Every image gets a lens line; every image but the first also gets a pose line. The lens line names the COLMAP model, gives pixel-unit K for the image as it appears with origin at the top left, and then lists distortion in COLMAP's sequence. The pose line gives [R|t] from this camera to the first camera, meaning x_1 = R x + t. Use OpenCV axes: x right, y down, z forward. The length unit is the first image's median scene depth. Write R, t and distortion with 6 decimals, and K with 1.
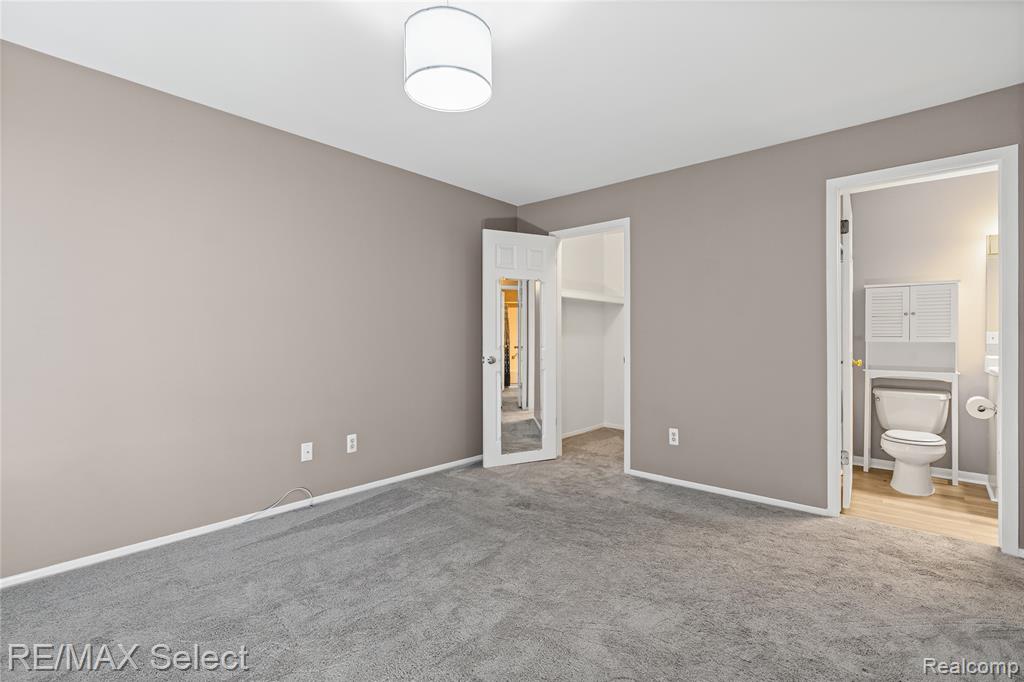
lens RADIAL K [[462.4, 0, 516.5], [0, 462.4, 337.4], [0, 0, 1]] dist [-0.000544, 0.000784]
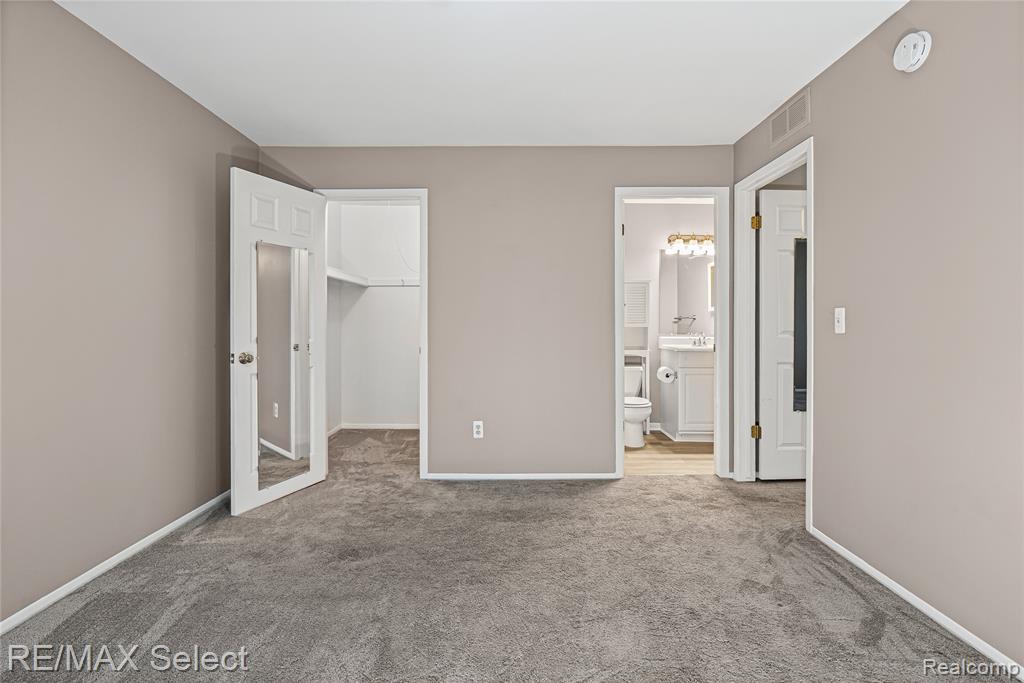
lens RADIAL K [[467.7, 0, 507.6], [0, 467.7, 323.7], [0, 0, 1]] dist [-0.003114, 0.000455]
pose [[0.755927, -0.003020, 0.654648, -0.248067], [0.002803, 0.999995, 0.001377, -0.002696], [-0.654649, 0.000794, 0.755932, 0.246694]]
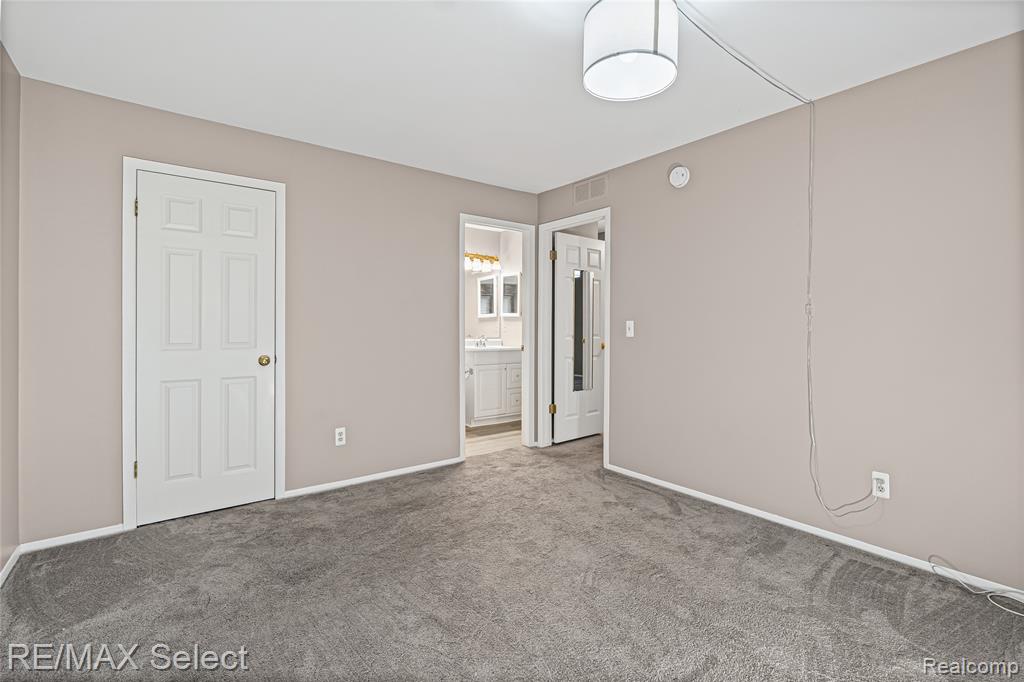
lens RADIAL K [[467.7, 0, 507.6], [0, 467.7, 323.2], [0, 0, 1]] dist [-0.003114, 0.000455]
pose [[0.197182, 0.003222, 0.980362, -0.539544], [-0.003068, 0.999992, -0.002669, -0.013270], [-0.980362, -0.002482, 0.197190, 0.500032]]
